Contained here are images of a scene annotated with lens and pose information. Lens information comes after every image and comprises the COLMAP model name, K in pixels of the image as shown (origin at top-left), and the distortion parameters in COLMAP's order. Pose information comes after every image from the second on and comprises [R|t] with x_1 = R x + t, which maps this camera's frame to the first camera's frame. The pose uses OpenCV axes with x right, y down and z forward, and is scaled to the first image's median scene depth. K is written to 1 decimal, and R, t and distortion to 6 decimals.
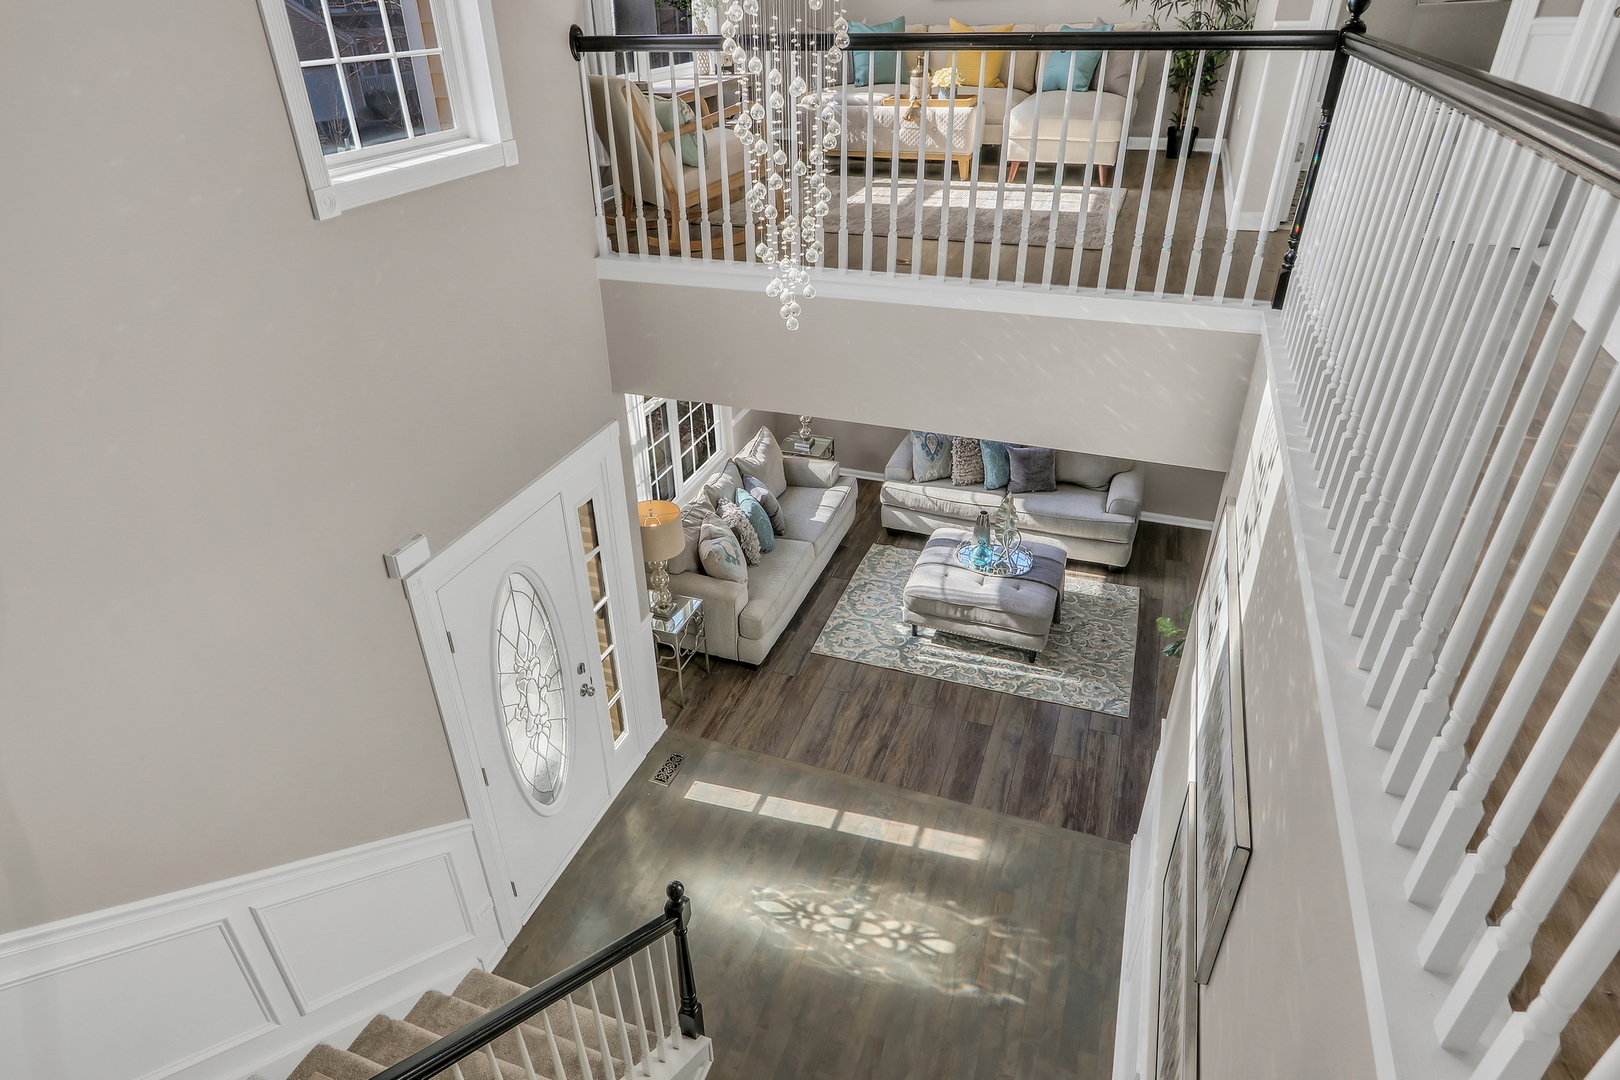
lens RADIAL K [[919.8, 0, 798.5], [0, 919.8, 530.2], [0, 0, 1]] dist [0.000848, -0.002579]
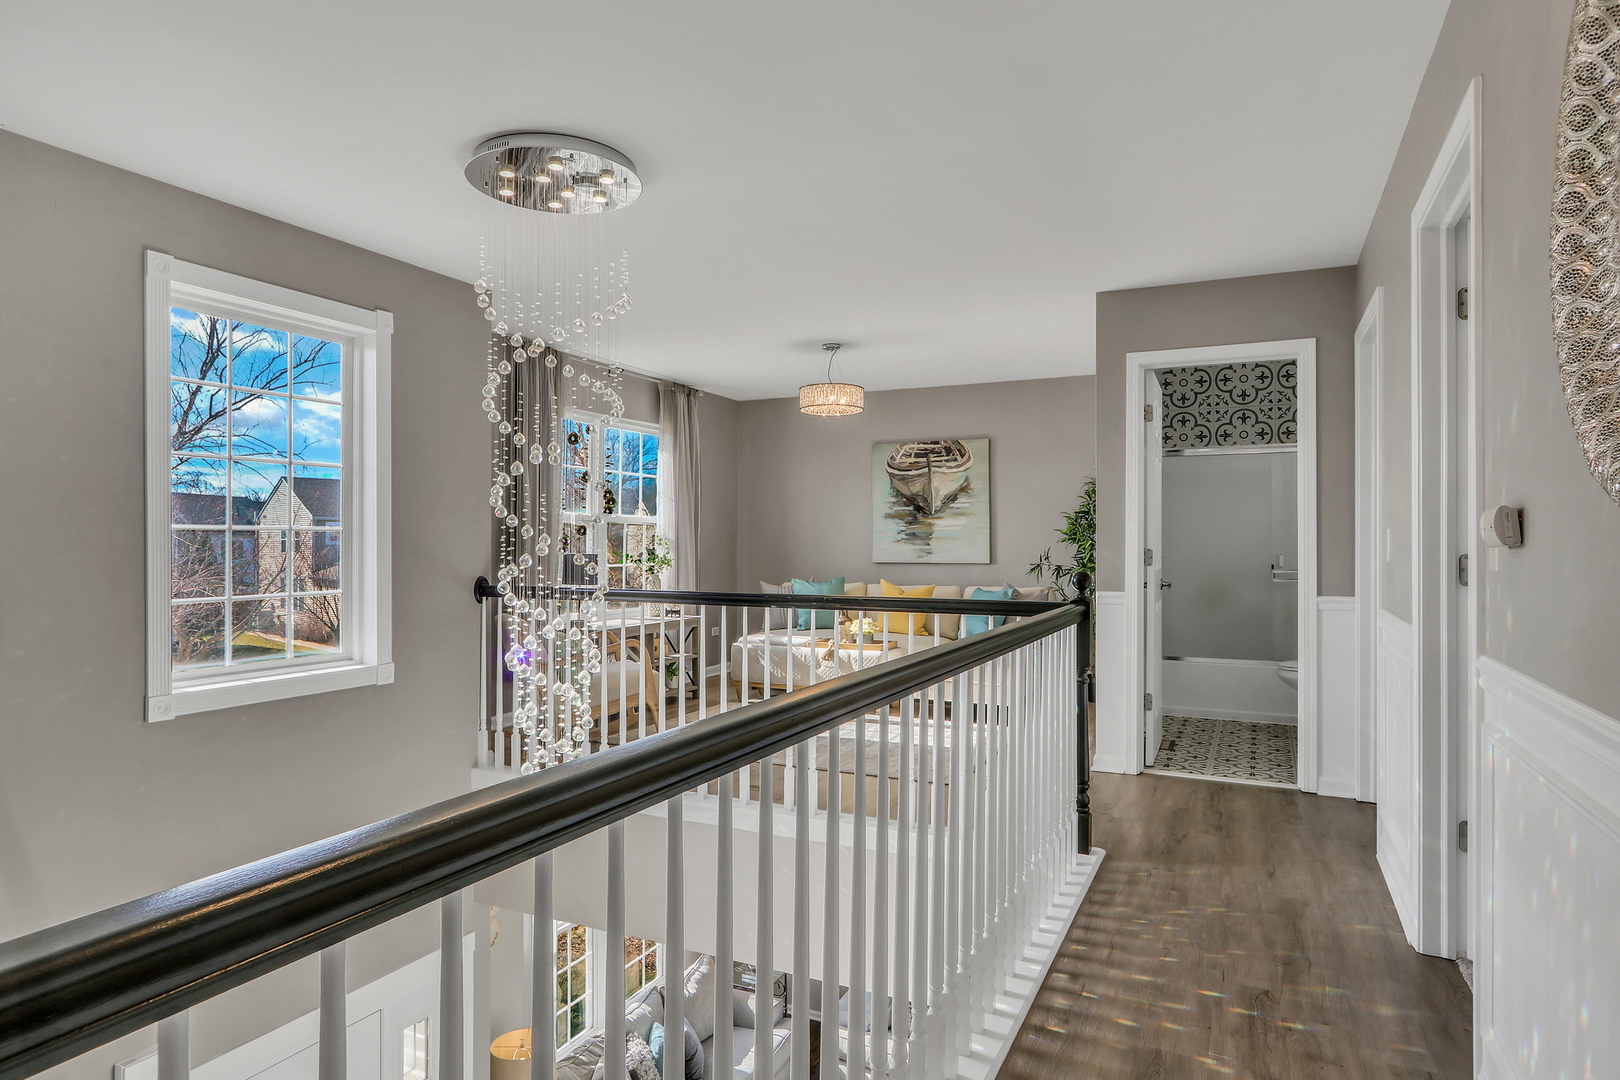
lens RADIAL K [[919.8, 0, 815.9], [0, 919.8, 545.3], [0, 0, 1]] dist [0.000848, -0.002579]
pose [[0.996460, 0.029017, -0.078899, 0.227961], [-0.065173, 0.859470, -0.507014, -0.000840], [0.053099, 0.510361, 0.858319, -0.028179]]
